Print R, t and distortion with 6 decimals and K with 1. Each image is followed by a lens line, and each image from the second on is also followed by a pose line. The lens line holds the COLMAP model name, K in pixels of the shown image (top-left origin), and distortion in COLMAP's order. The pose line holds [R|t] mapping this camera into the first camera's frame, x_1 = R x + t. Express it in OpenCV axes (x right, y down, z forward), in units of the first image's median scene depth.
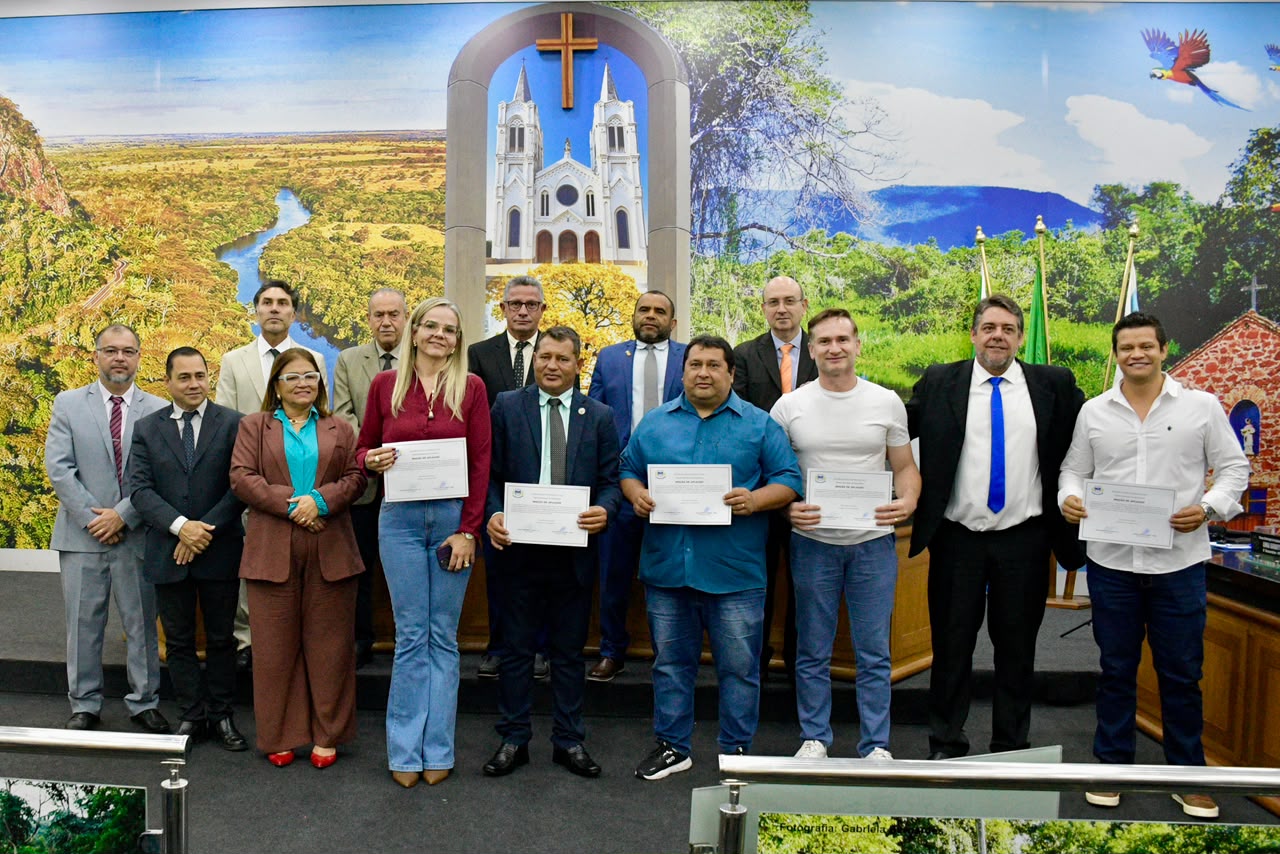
lens RADIAL K [[1317.6, 0, 464.5], [0, 1317.6, 434.1], [0, 0, 1]] dist [-0.148679, 0.111719]
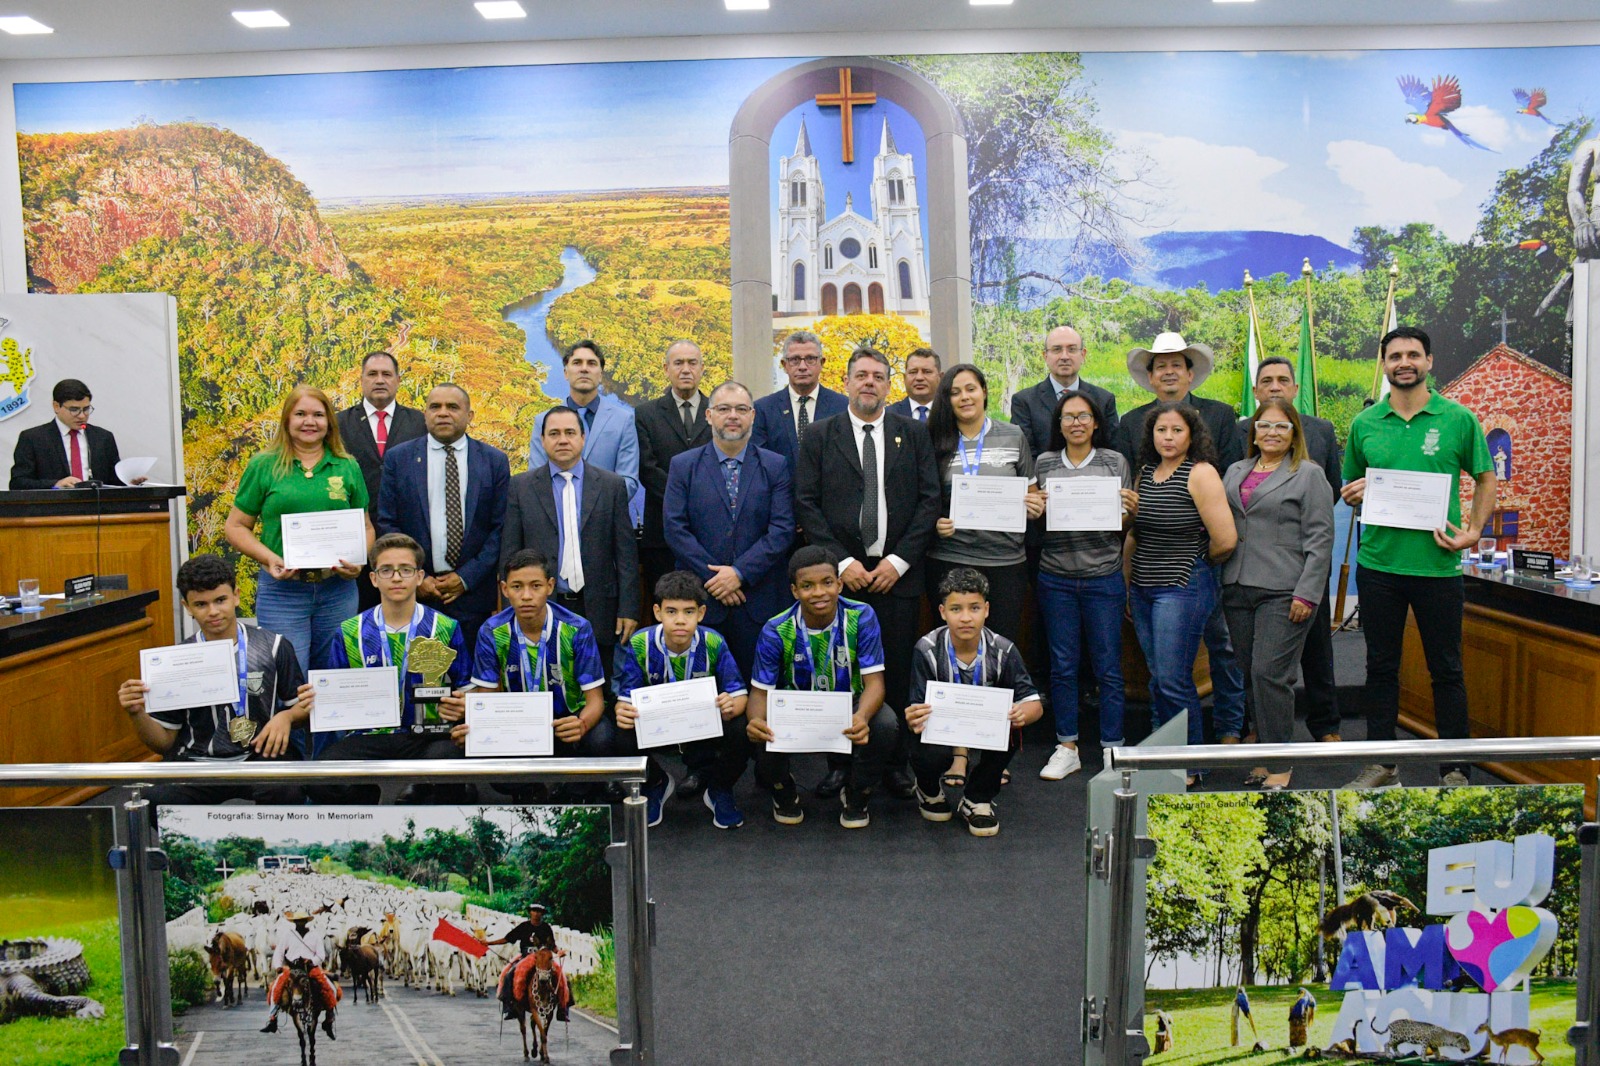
lens RADIAL K [[1352.0, 0, 817.4], [0, 1352.0, 539.8], [0, 0, 1]] dist [-0.128178, 0.142507]
pose [[0.995407, -0.037816, 0.087949, -0.048344], [0.034308, 0.998567, 0.041061, 0.000999], [-0.089376, -0.037855, 0.995278, -0.050394]]
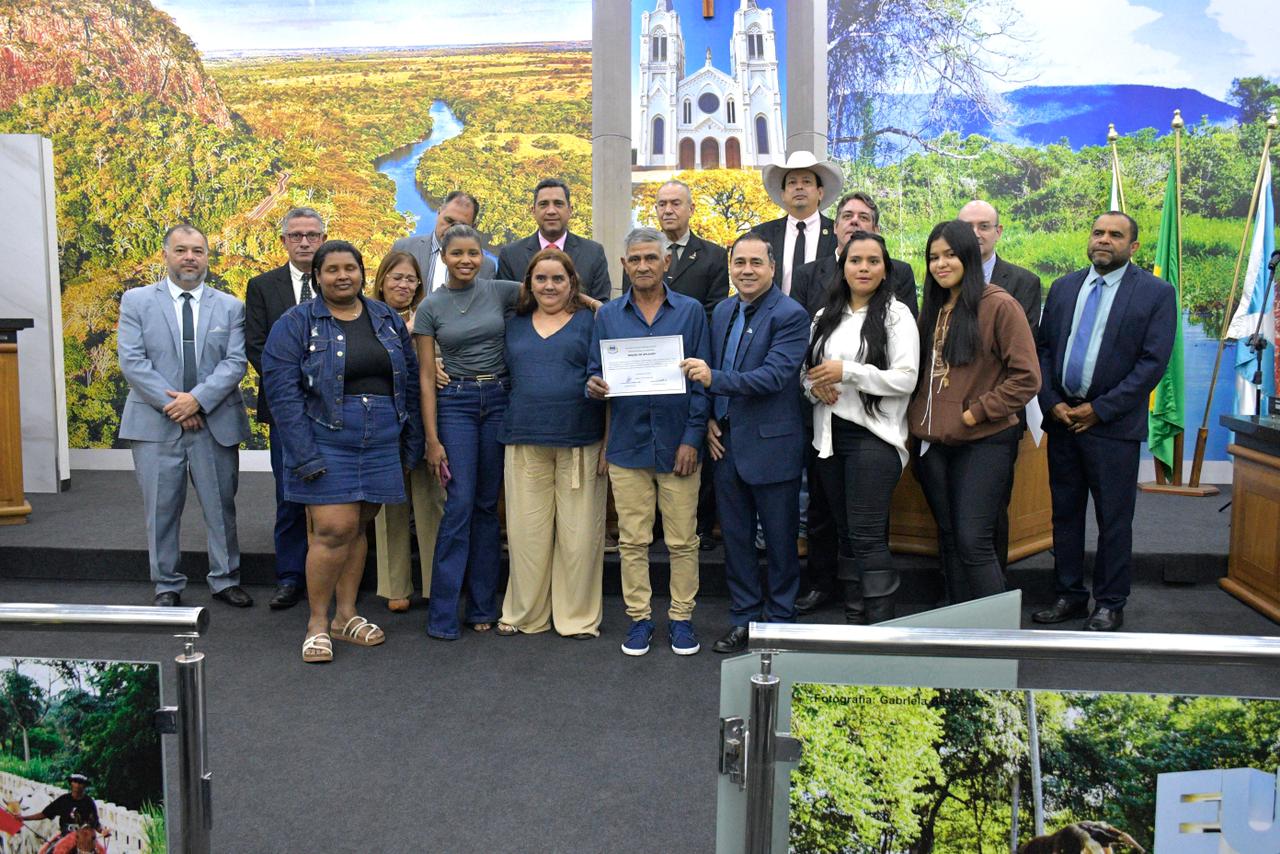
lens RADIAL K [[1200.8, 0, 652.4], [0, 1200.8, 432.2], [0, 0, 1]] dist [-0.088856, 0.197758]
pose [[0.999916, -0.011157, -0.006611, 0.037388], [0.011574, 0.997697, 0.066838, 0.014550], [0.005850, -0.066909, 0.997742, 0.037577]]
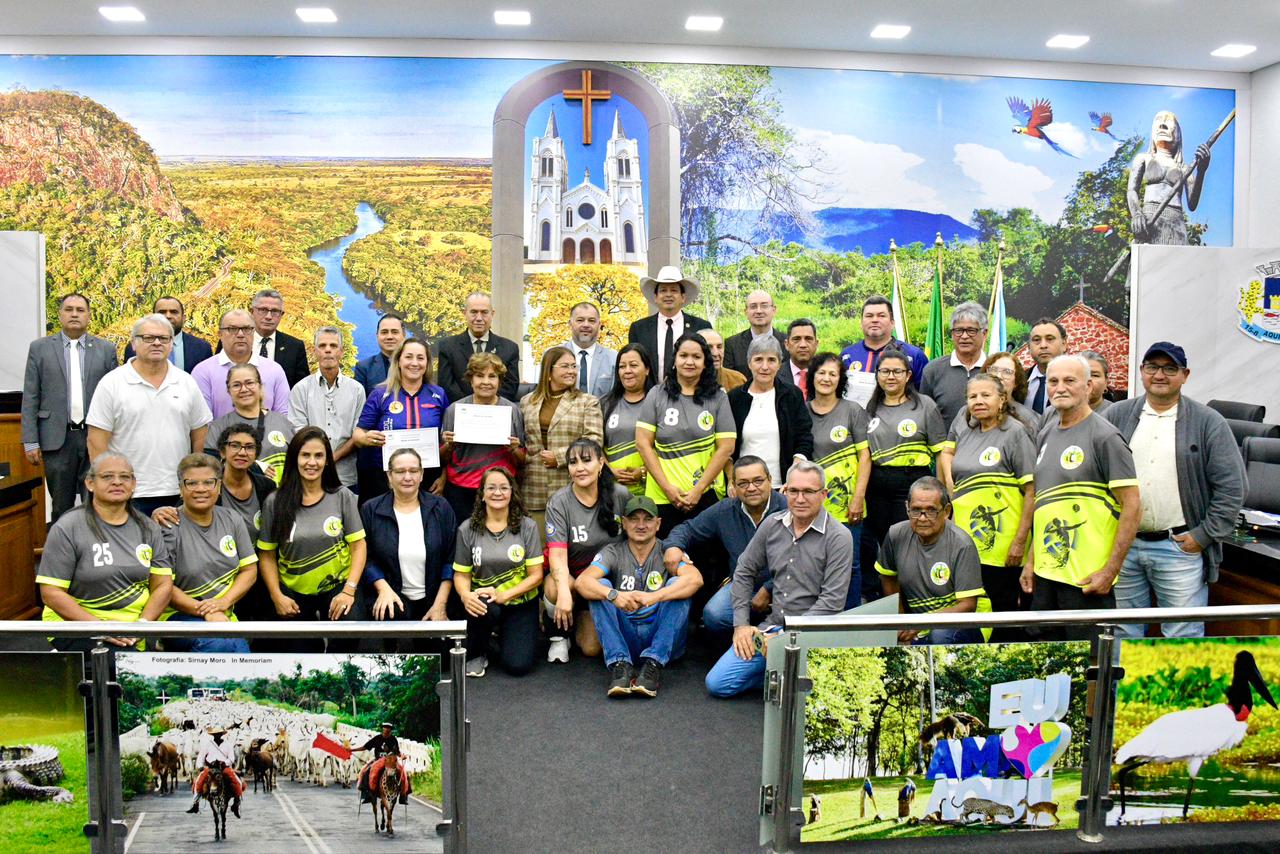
lens RADIAL K [[1148.7, 0, 650.8], [0, 1148.7, 407.8], [0, 0, 1]] dist [-0.150780, 0.112011]
pose [[0.982218, -0.014291, 0.187201, -0.074561], [0.008685, 0.999490, 0.030732, -0.022115], [-0.187545, -0.028560, 0.981841, -0.130384]]
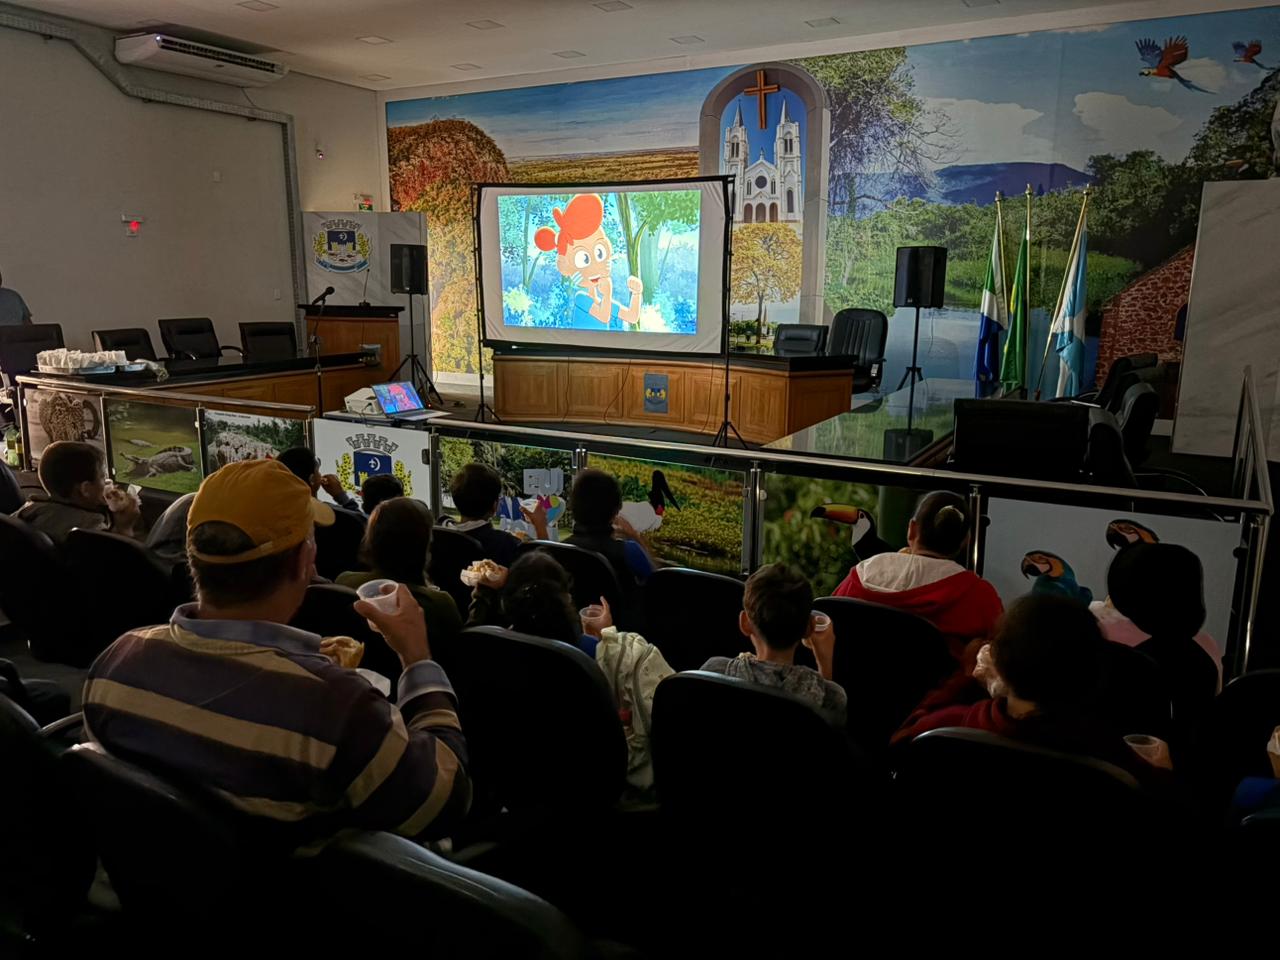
lens RADIAL K [[985.4, 0, 640.6], [0, 985.4, 477.1], [0, 0, 1]] dist [0.038684, -0.022012]
pose [[0.915075, 0.076670, -0.395928, 0.489035], [-0.012366, 0.986635, 0.162479, -0.006438], [0.403094, -0.143784, 0.903793, -0.318405]]
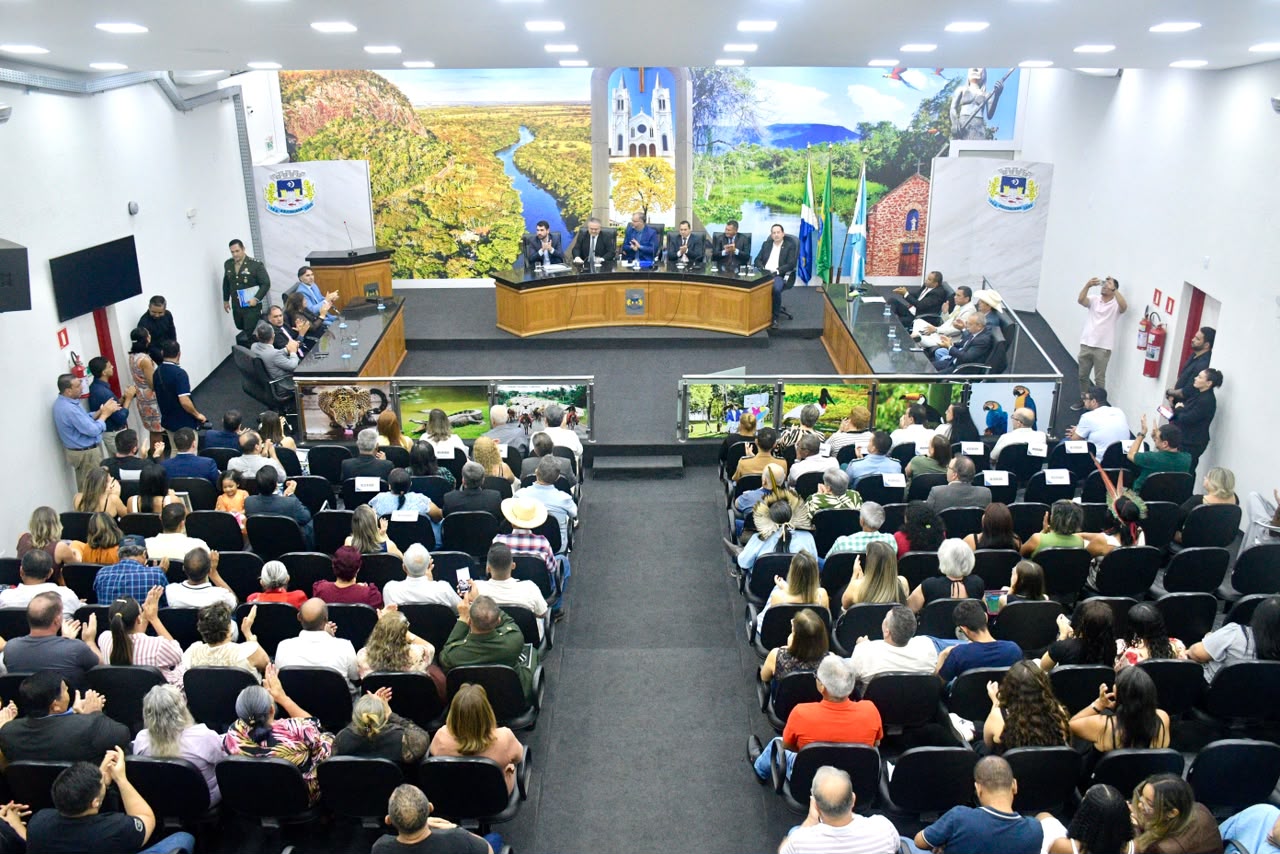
lens RADIAL K [[1162.6, 0, 656.5], [0, 1162.6, 448.5], [0, 0, 1]] dist [-0.113927, 0.170264]
pose [[0.993461, -0.055016, 0.100040, -0.141510], [0.015568, 0.933335, 0.358669, -0.398160], [-0.113104, -0.354766, 0.928089, -1.198454]]
